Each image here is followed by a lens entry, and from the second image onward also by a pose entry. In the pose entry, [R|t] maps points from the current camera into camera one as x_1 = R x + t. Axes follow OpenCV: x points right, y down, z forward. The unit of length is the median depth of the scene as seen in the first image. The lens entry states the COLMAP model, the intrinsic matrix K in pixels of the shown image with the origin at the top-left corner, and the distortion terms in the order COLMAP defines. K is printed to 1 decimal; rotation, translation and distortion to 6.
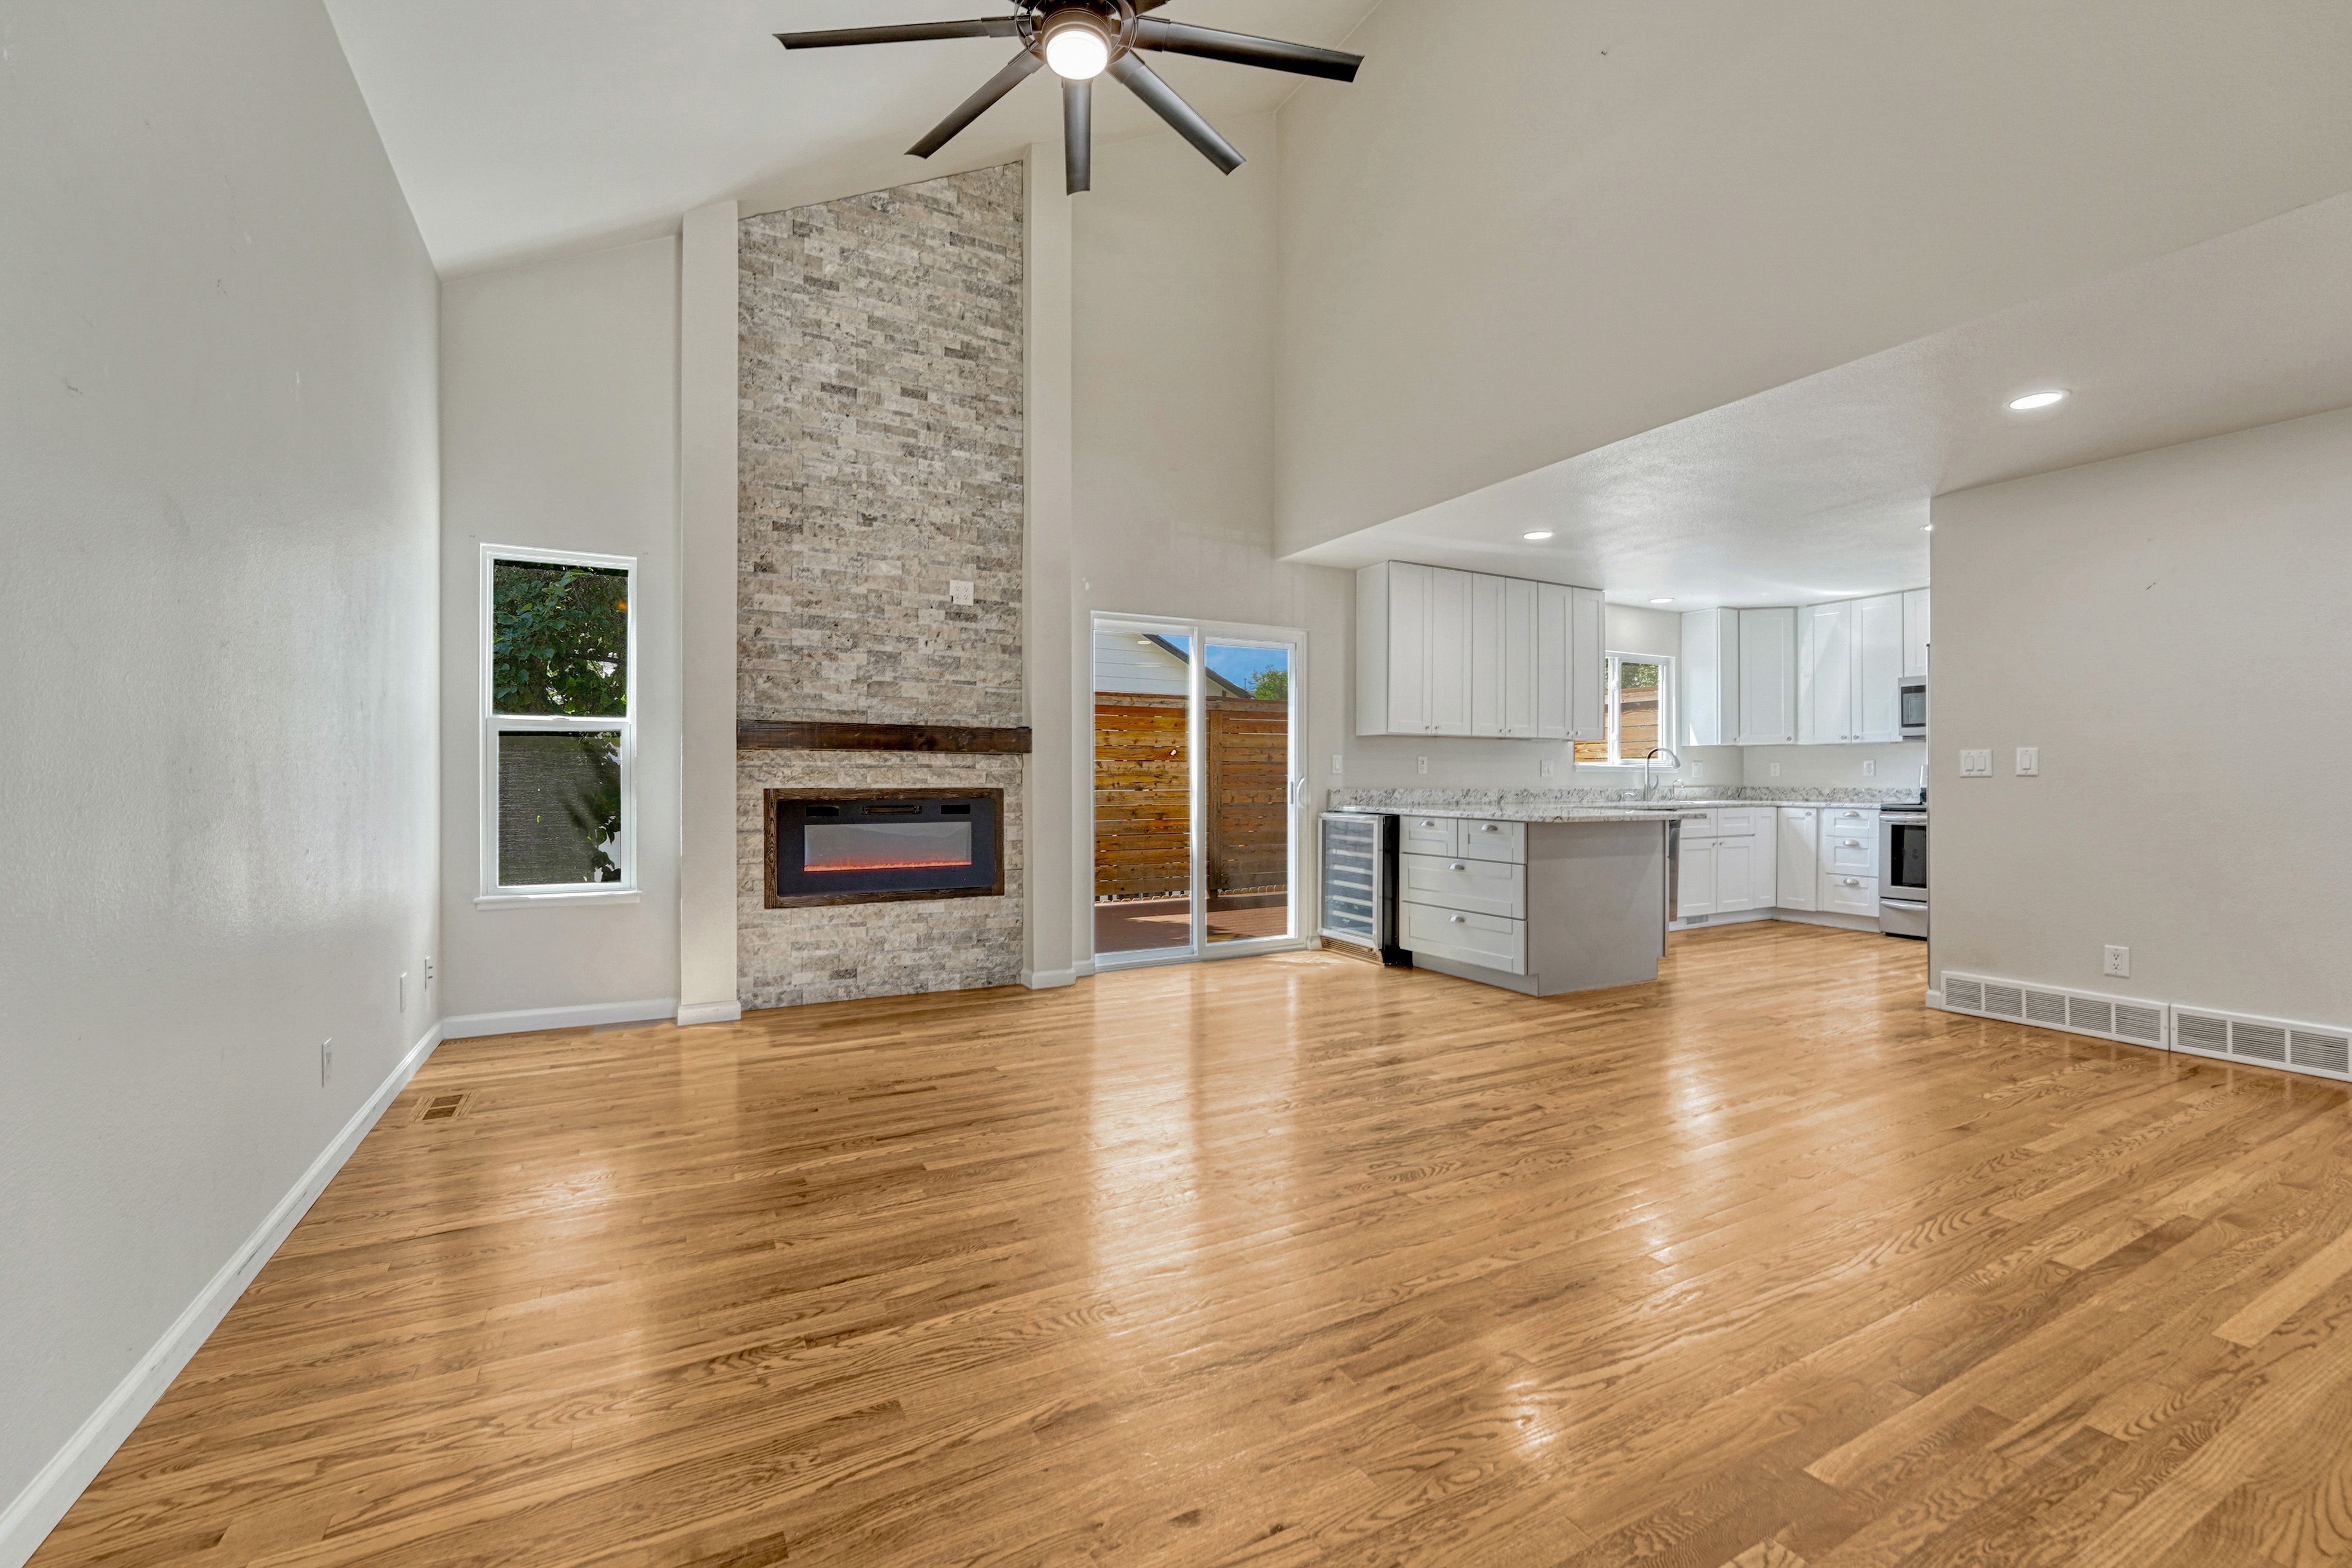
lens RADIAL K [[976.9, 0, 1177.3], [0, 976.9, 777.9], [0, 0, 1]] dist [-0.011797, 0.001292]
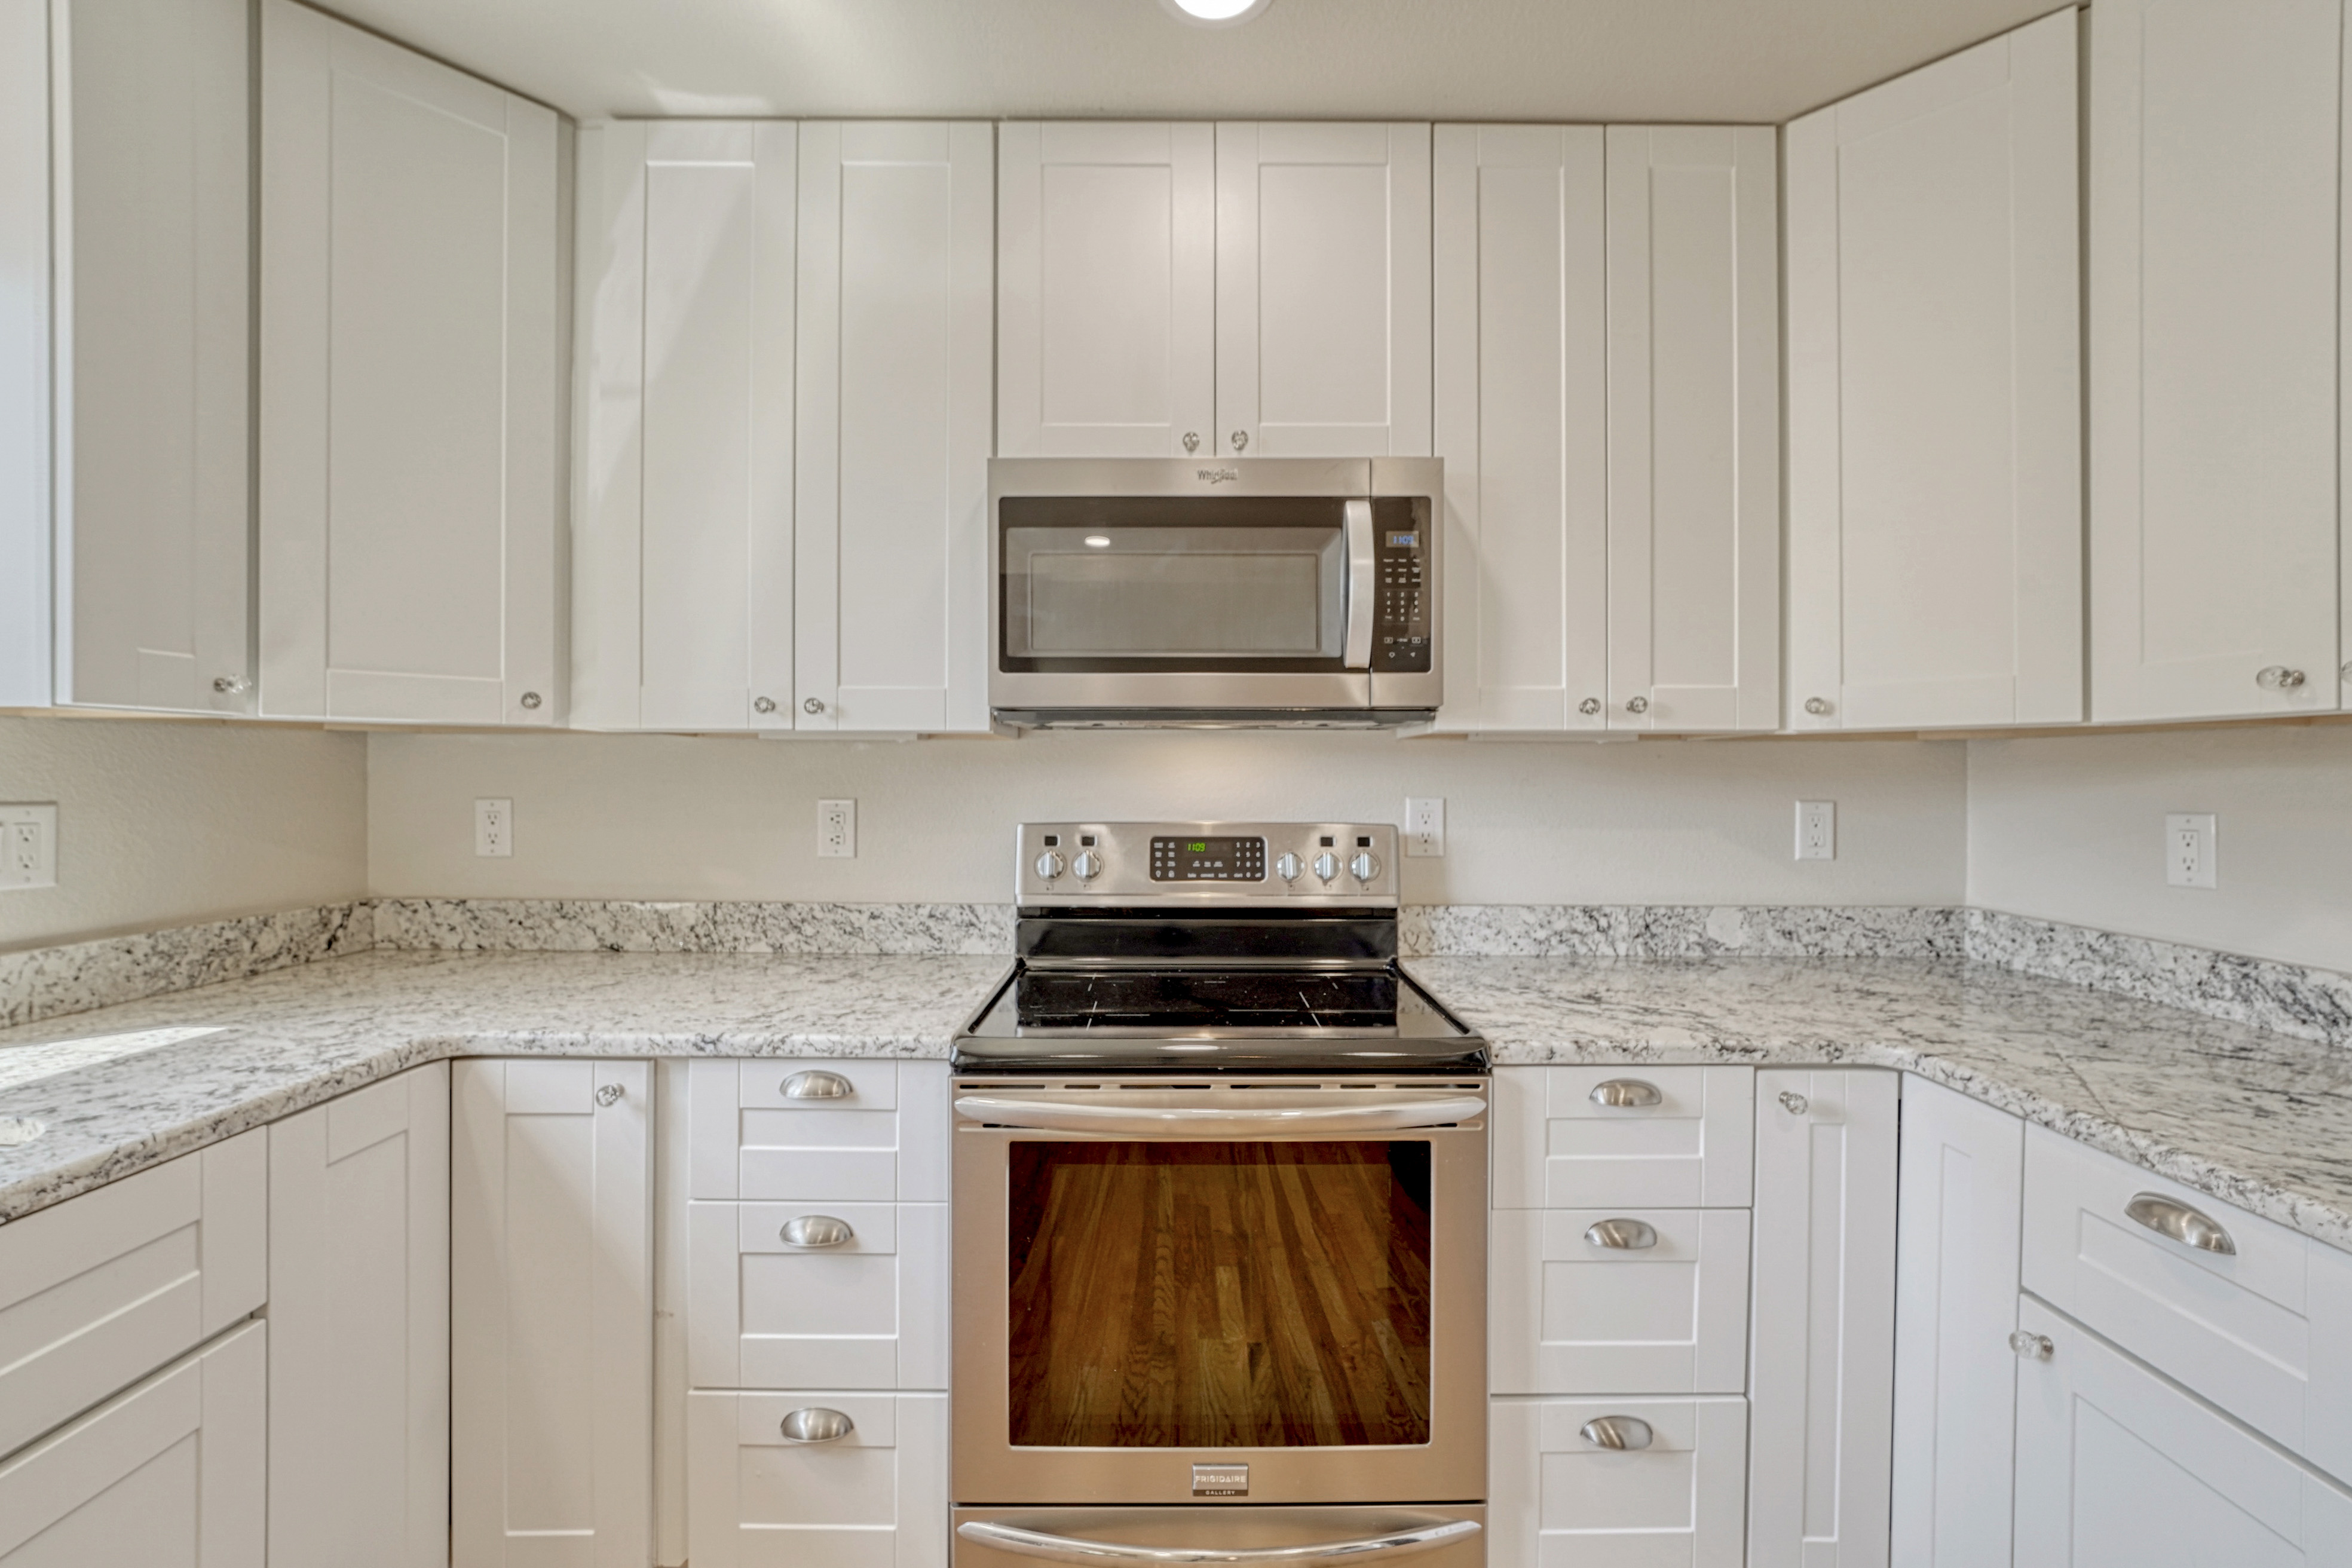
lens RADIAL K [[977.0, 0, 1177.3], [0, 977.0, 777.9], [0, 0, 1]] dist [-0.011797, 0.001292]
pose [[0.472336, 0.000676, 0.881418, 0.779680], [-0.006271, 0.999977, 0.002593, -0.038031], [-0.881396, -0.006752, 0.472329, 1.188016]]
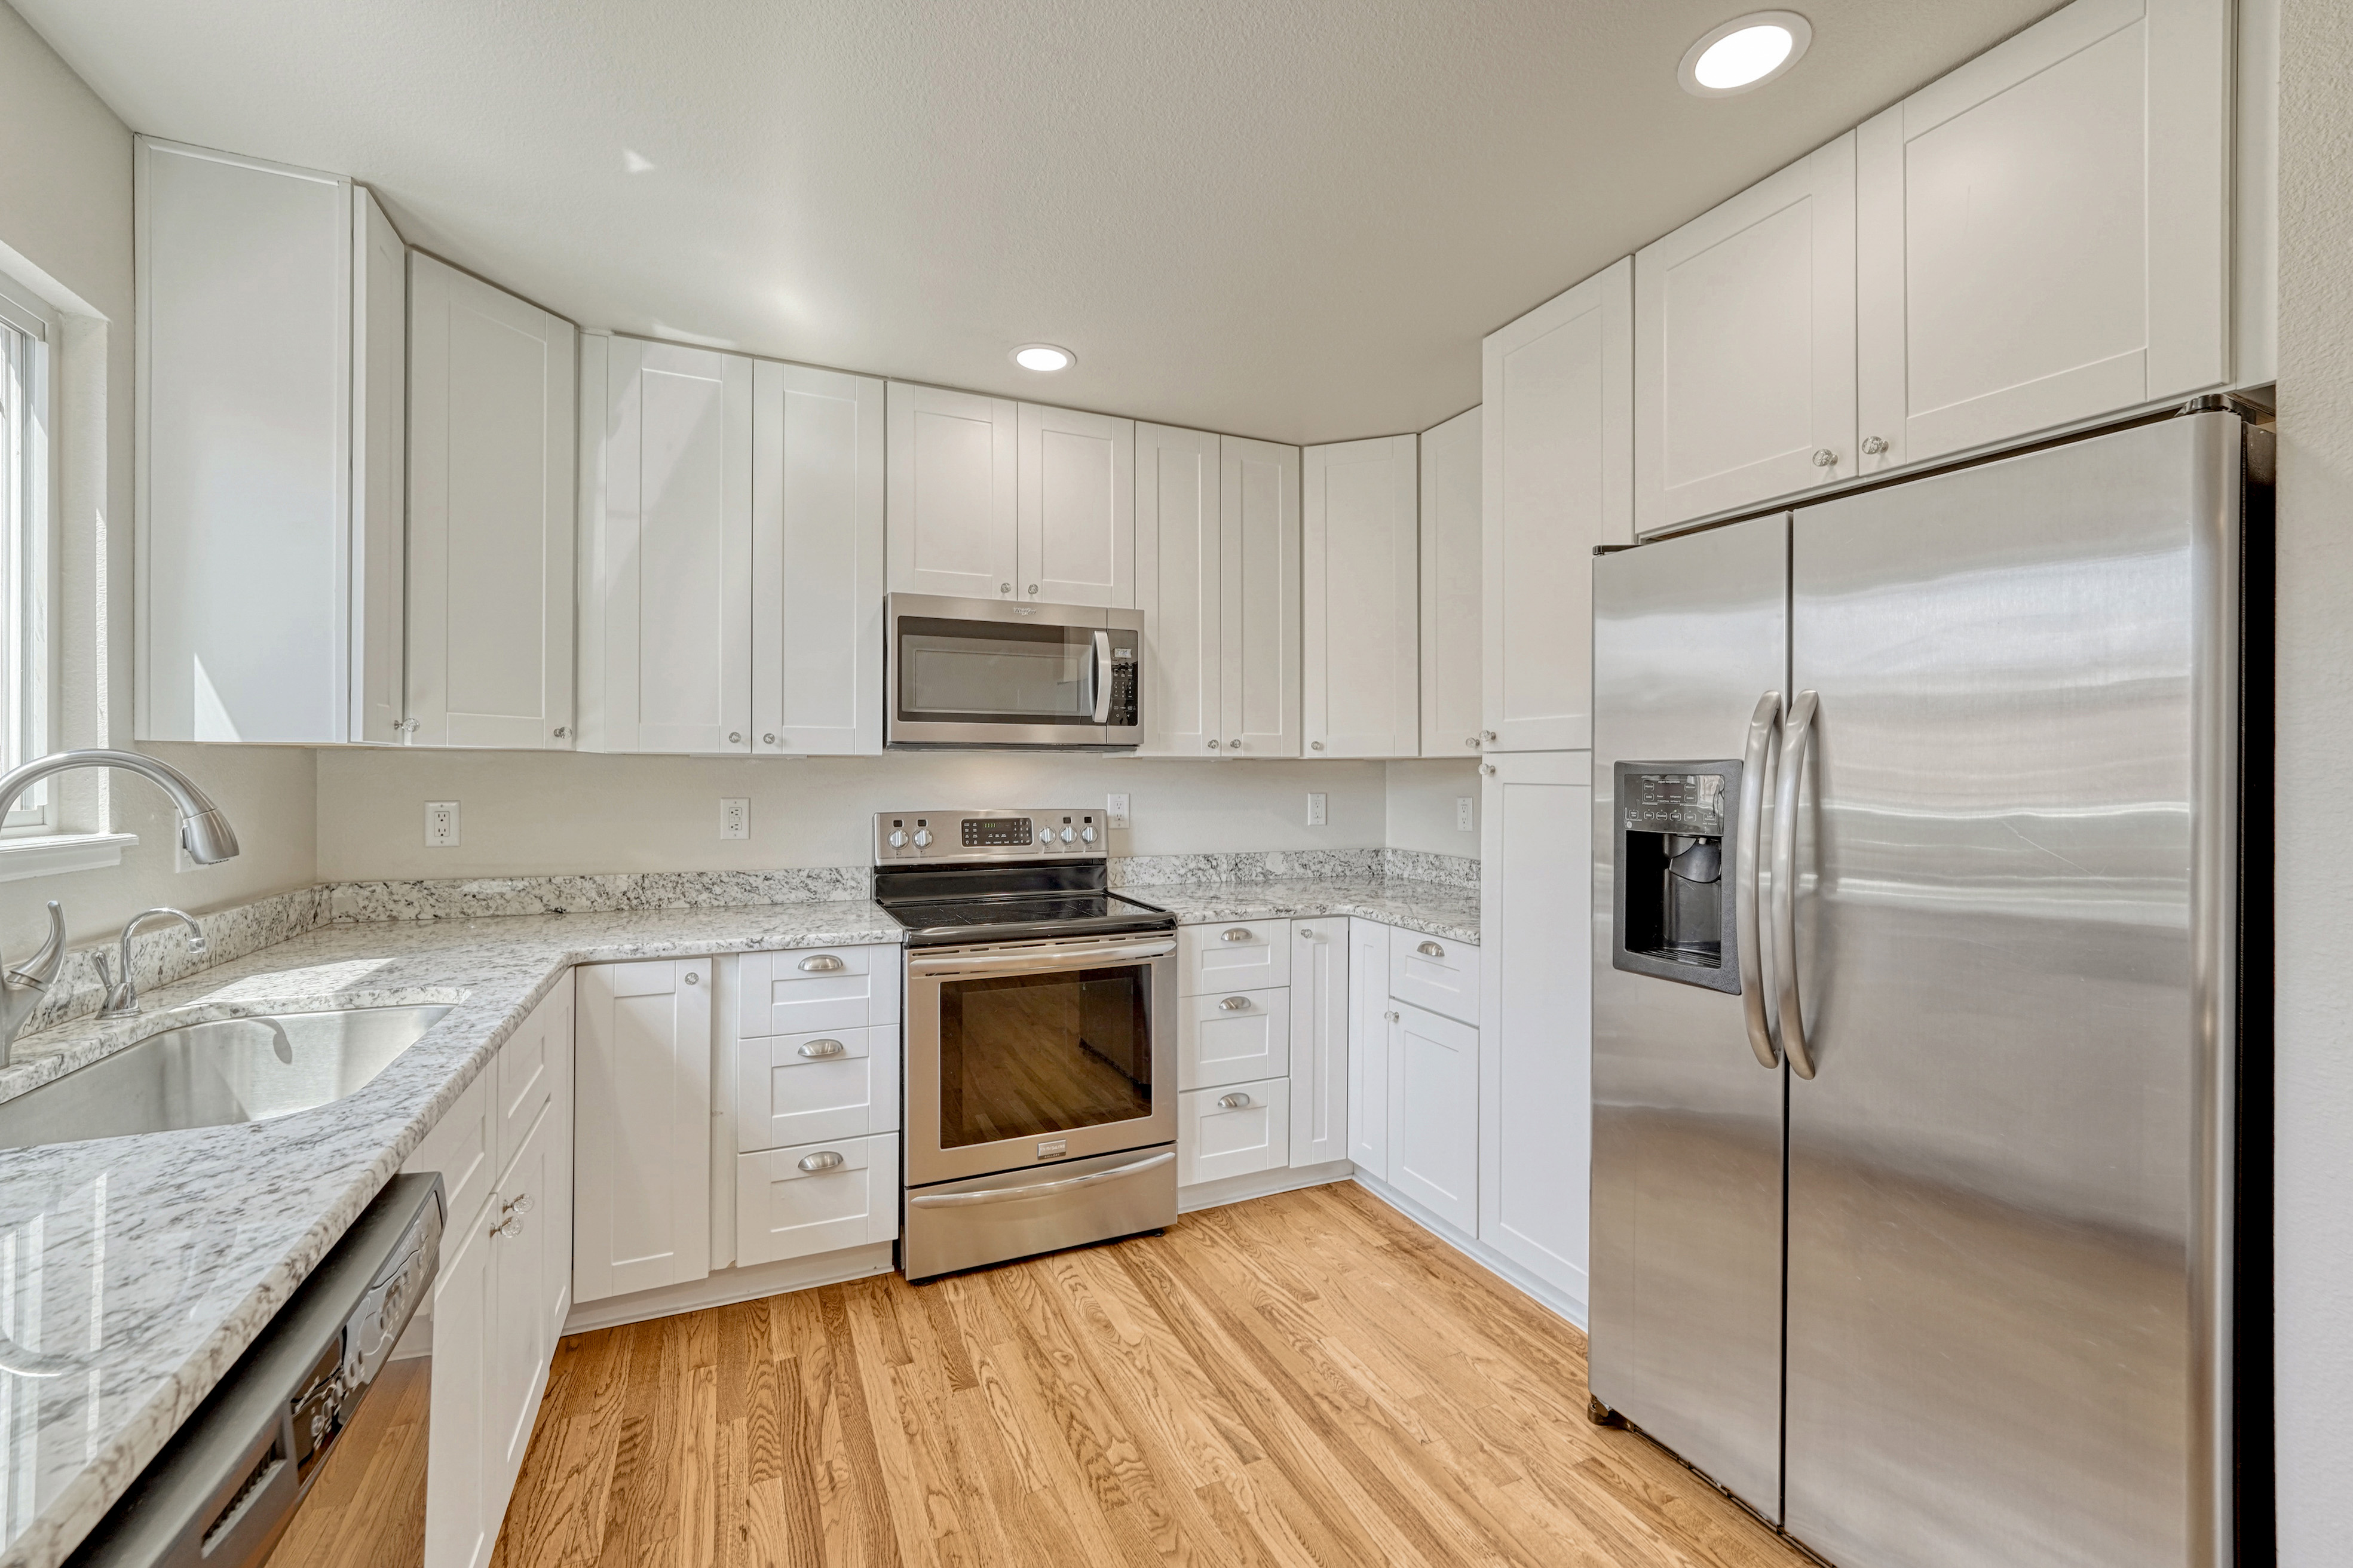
lens RADIAL K [[968.5, 0, 1180.2], [0, 968.5, 773.7], [0, 0, 1]] dist [-0.012060, 0.000098]
pose [[0.061725, 0.002049, 0.998091, 0.509077], [-0.004394, 0.999989, -0.001781, -0.042268], [-0.998084, -0.004275, 0.061733, 1.204469]]
